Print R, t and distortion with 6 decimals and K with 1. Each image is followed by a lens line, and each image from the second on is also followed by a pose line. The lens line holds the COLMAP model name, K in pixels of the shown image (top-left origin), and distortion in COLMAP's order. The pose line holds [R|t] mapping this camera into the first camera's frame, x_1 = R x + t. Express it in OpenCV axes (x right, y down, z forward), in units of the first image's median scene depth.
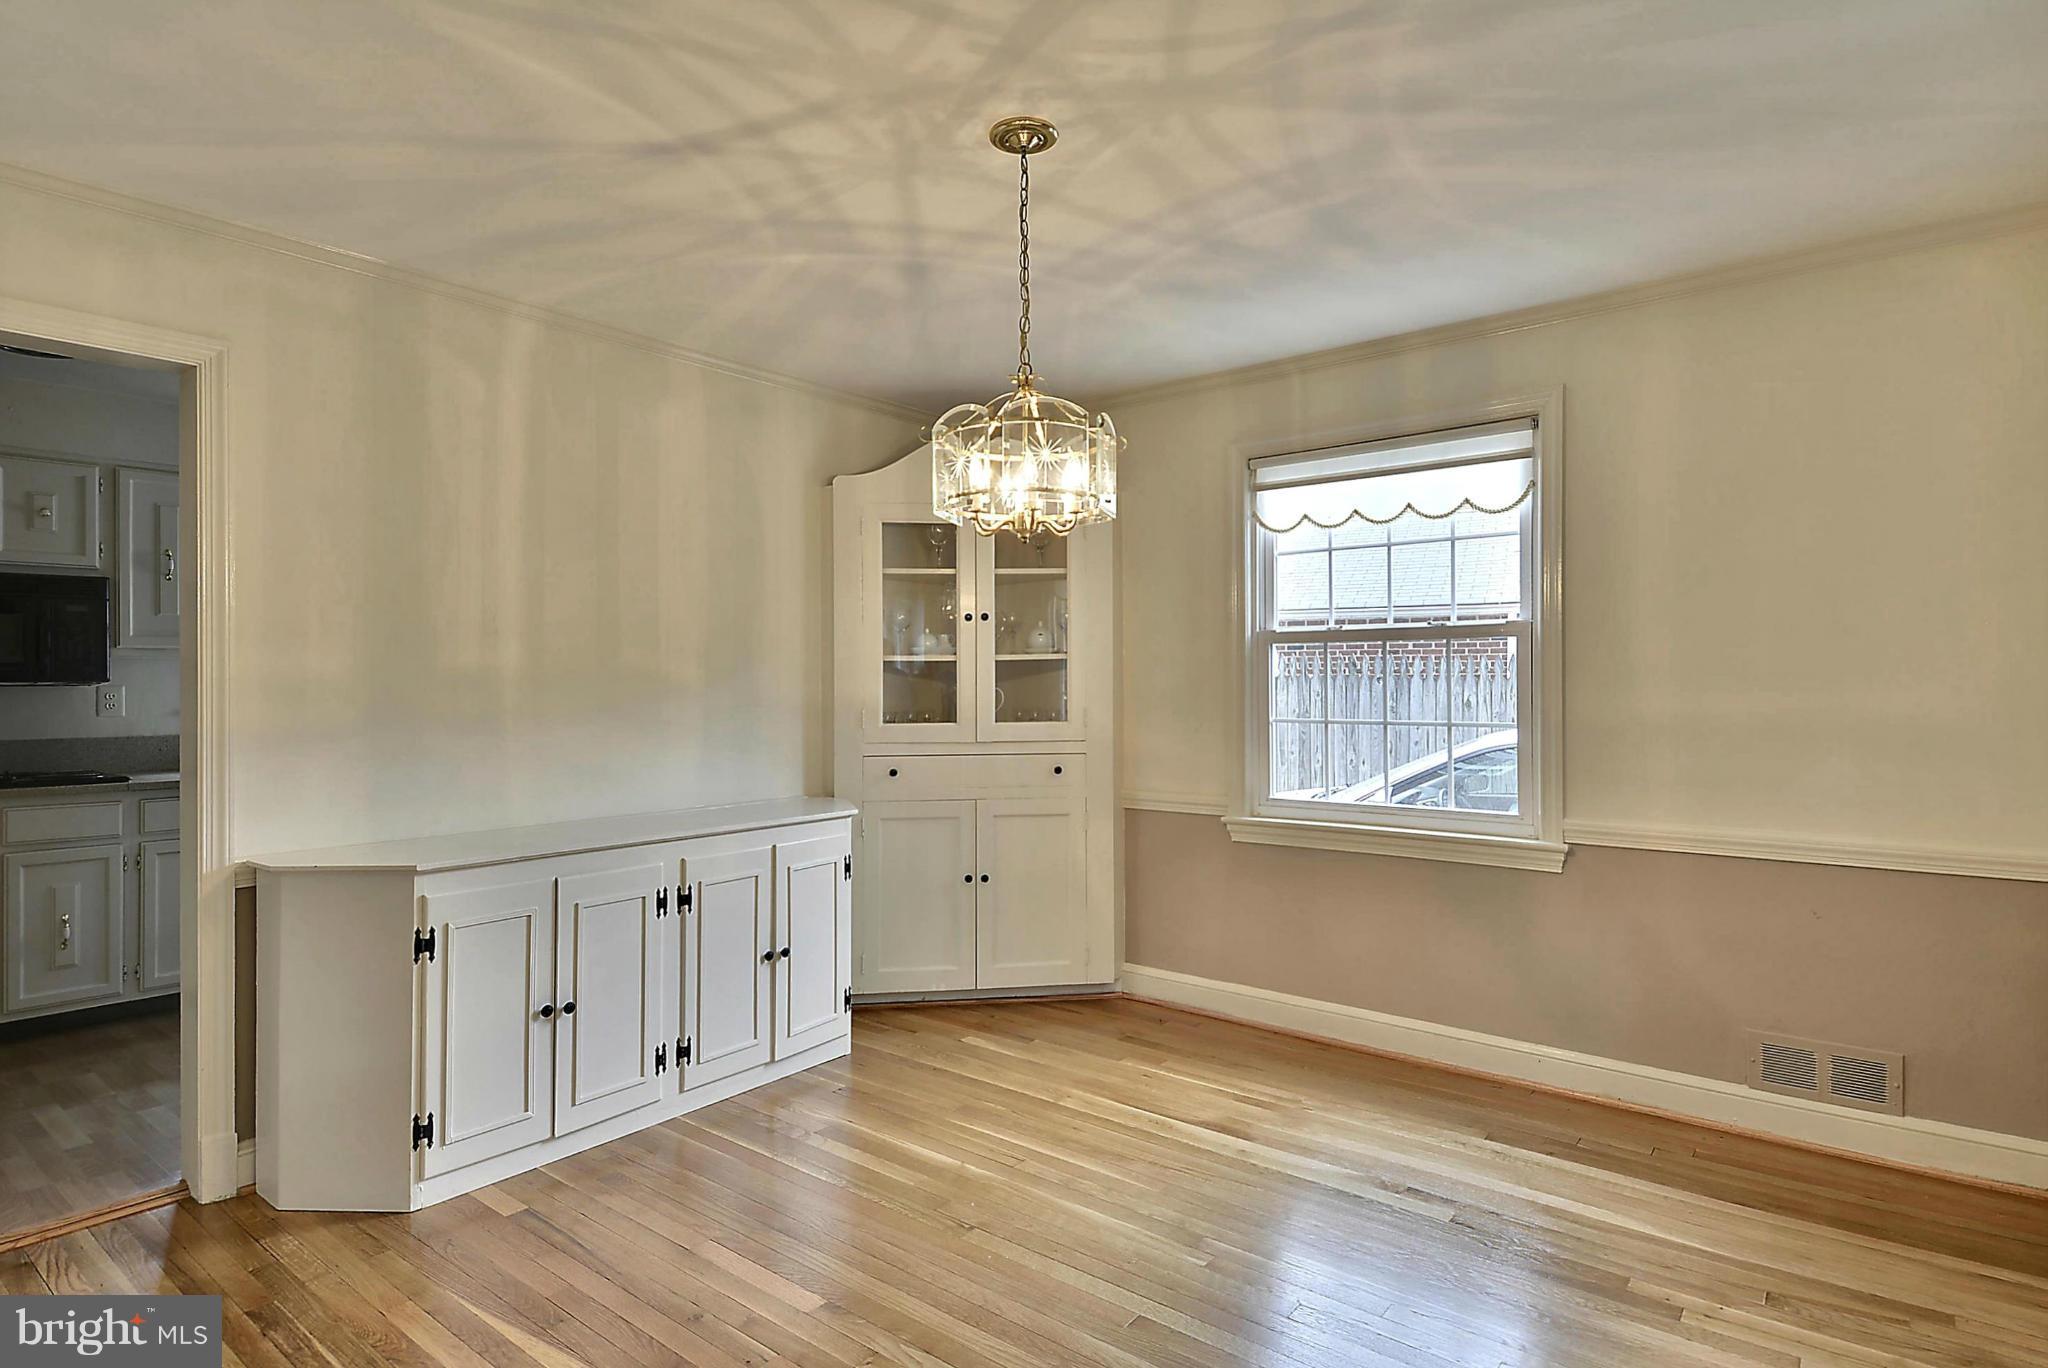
lens RADIAL K [[1070.7, 0, 1024.0], [0, 1070.7, 684.0], [0, 0, 1]] dist [0.053714, -0.047761]
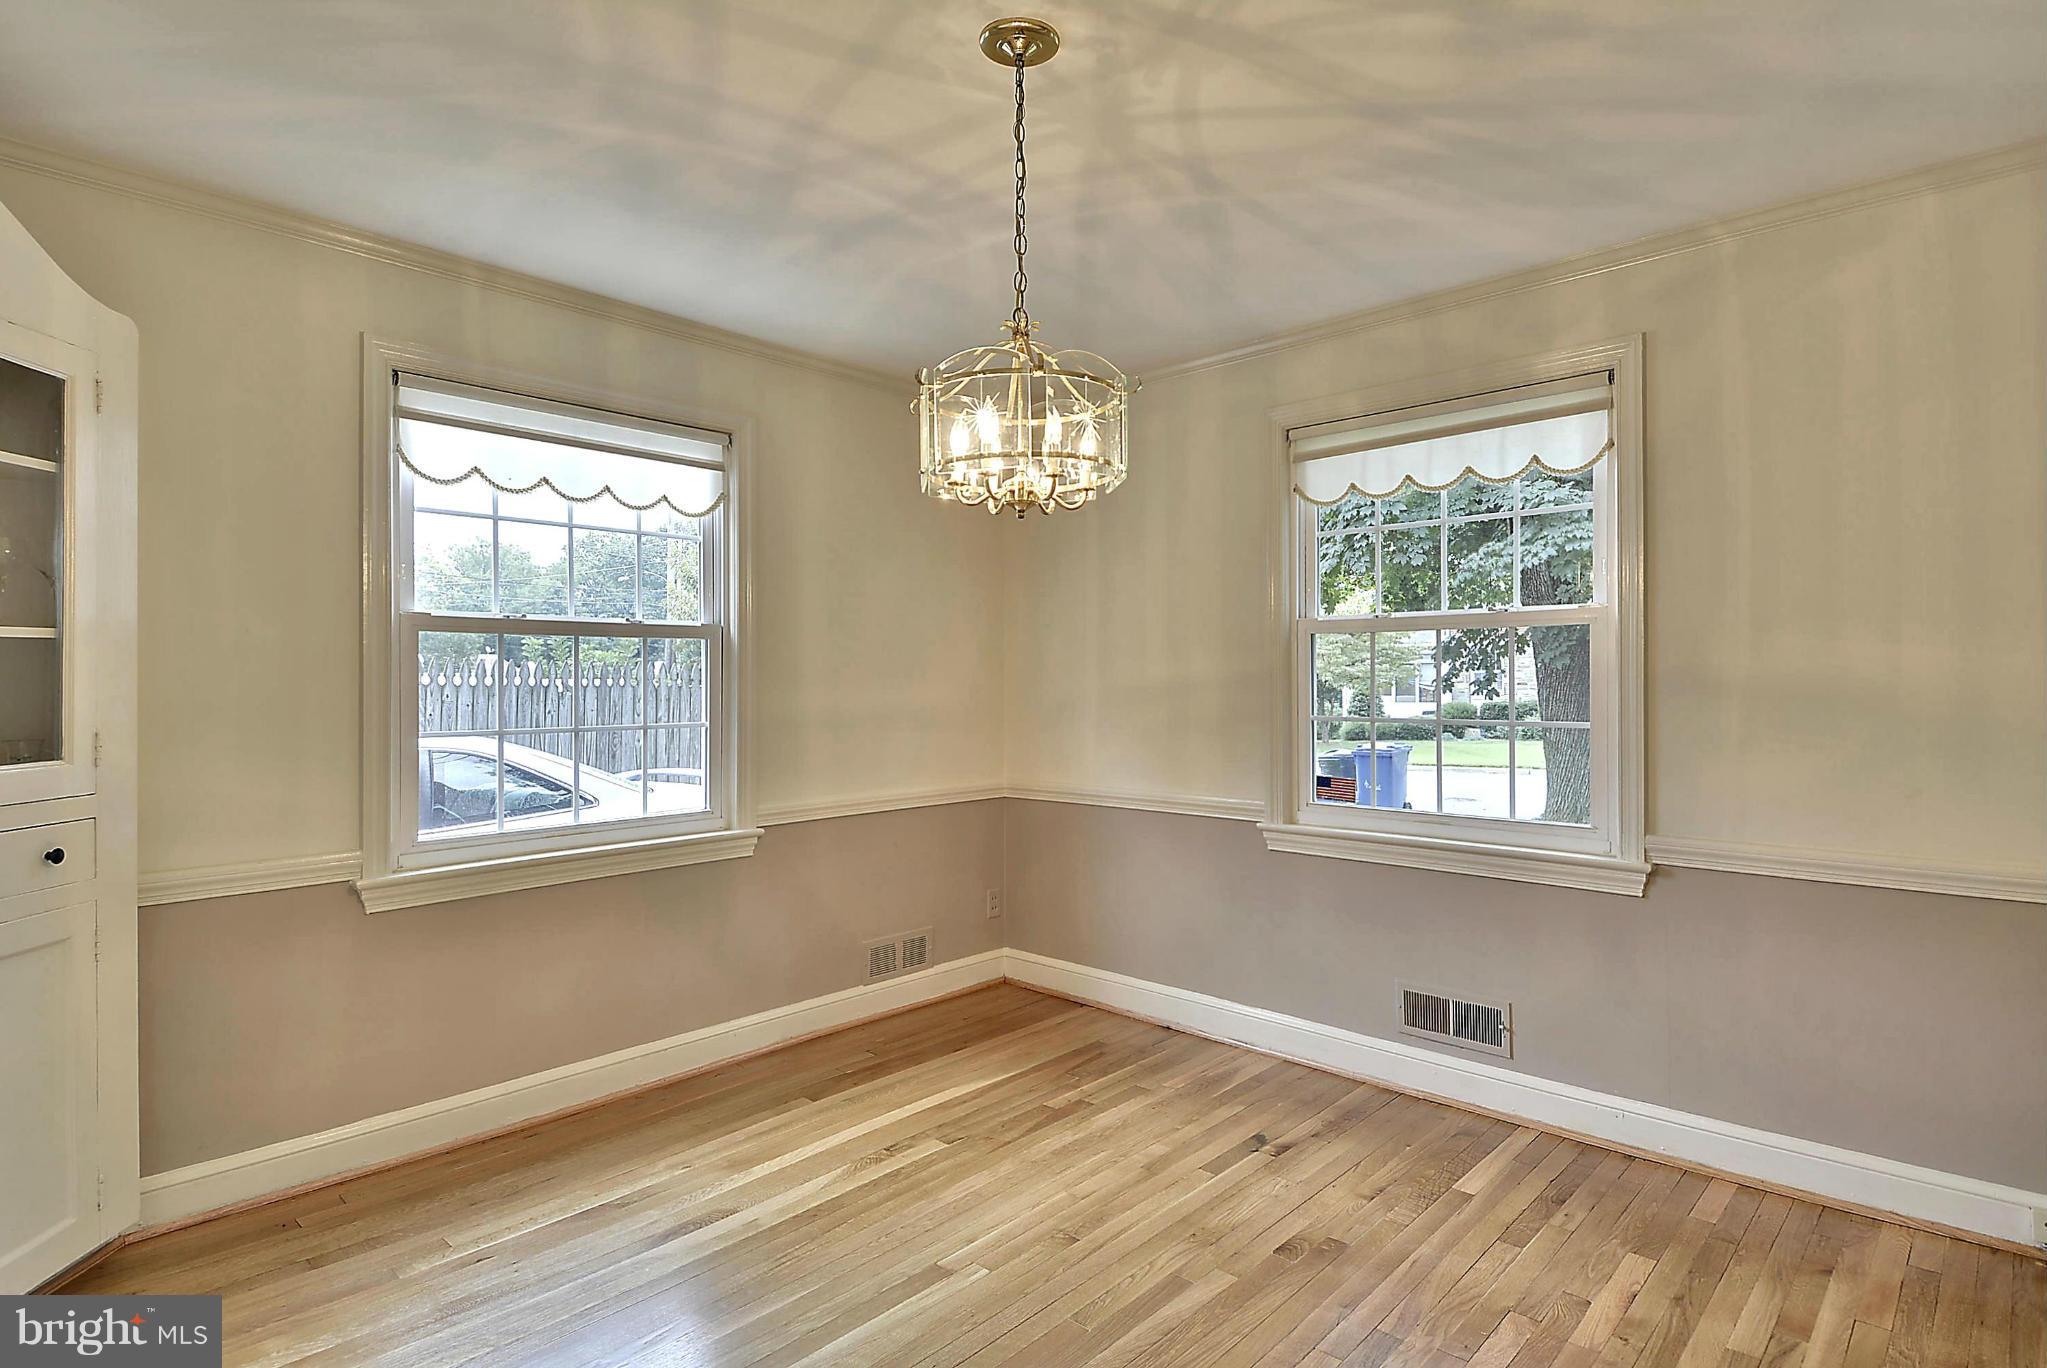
lens RADIAL K [[1094.0, 0, 1029.8], [0, 1094.0, 687.3], [0, 0, 1]] dist [0.049204, -0.038352]
pose [[0.052592, -0.003022, 0.998612, -0.602821], [0.004929, 0.999984, 0.002767, 0.001252], [-0.998604, 0.004777, 0.052606, 0.652211]]
